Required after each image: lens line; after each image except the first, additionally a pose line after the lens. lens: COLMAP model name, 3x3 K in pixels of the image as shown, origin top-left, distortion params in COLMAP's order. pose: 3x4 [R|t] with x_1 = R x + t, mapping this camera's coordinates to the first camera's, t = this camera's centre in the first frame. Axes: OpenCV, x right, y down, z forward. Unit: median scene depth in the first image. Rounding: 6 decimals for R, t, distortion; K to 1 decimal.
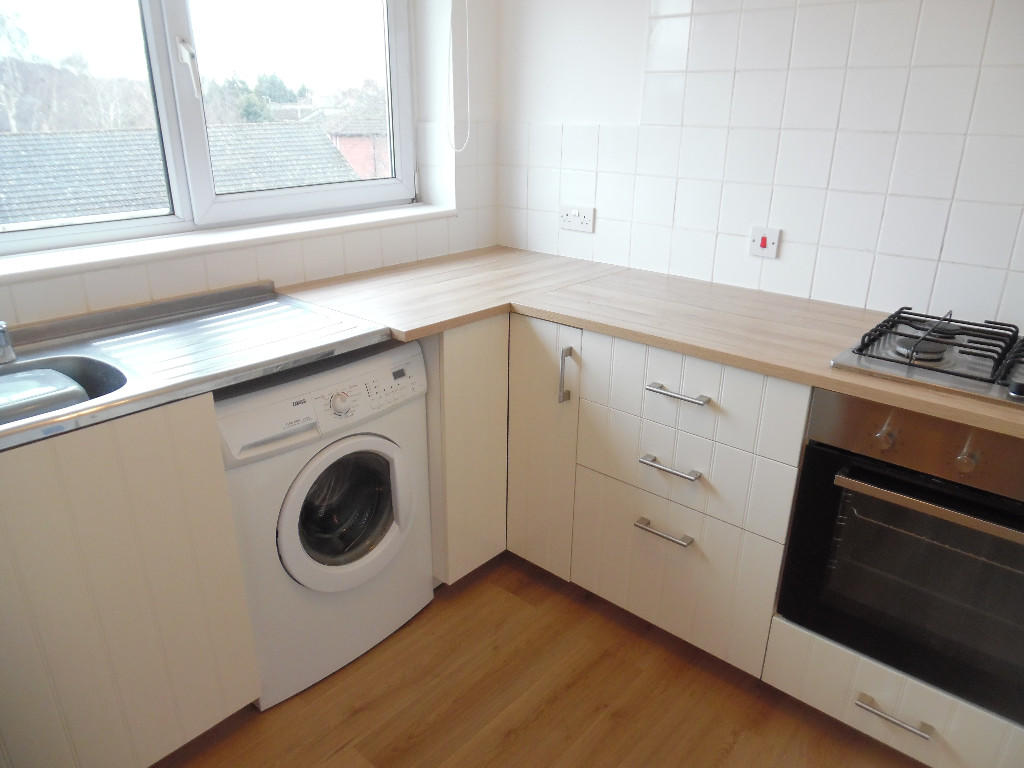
lens RADIAL K [[733.9, 0, 512.0], [0, 733.9, 384.0], [0, 0, 1]] dist [0.006928, 0.003990]
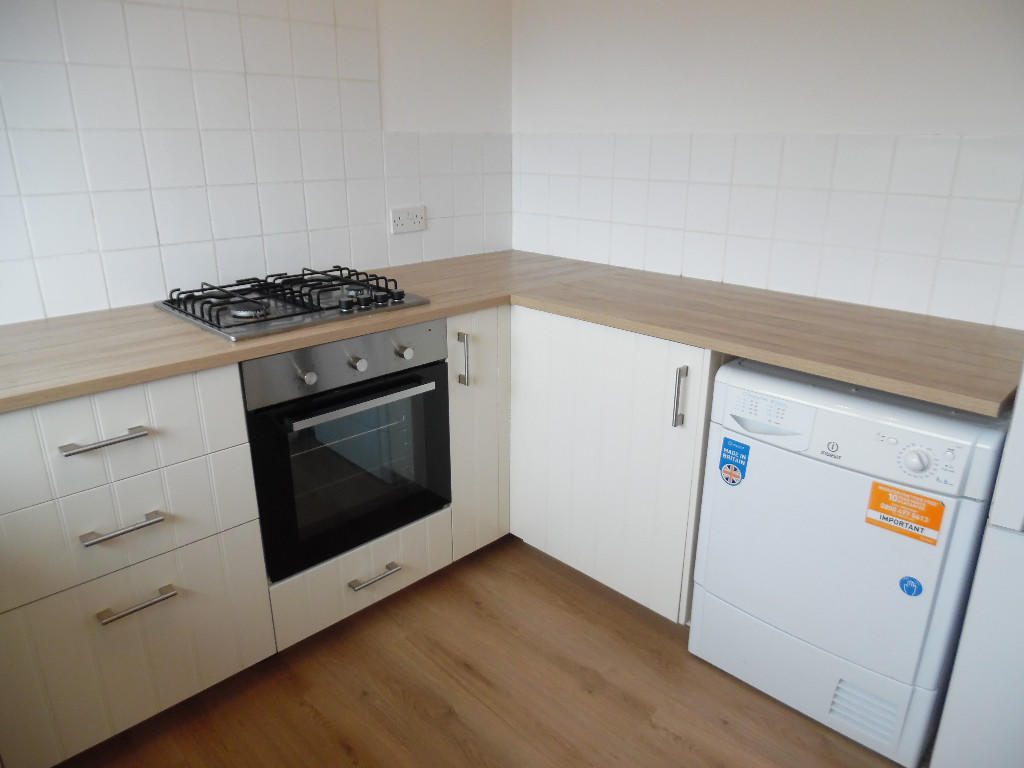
lens RADIAL K [[717.6, 0, 512.1], [0, 717.6, 378.3], [0, 0, 1]] dist [-0.004392, -0.001695]
pose [[0.089366, -0.338226, 0.936812, -0.471589], [0.361702, 0.887382, 0.285876, -0.115357], [-0.928001, 0.313299, 0.201639, 0.389574]]
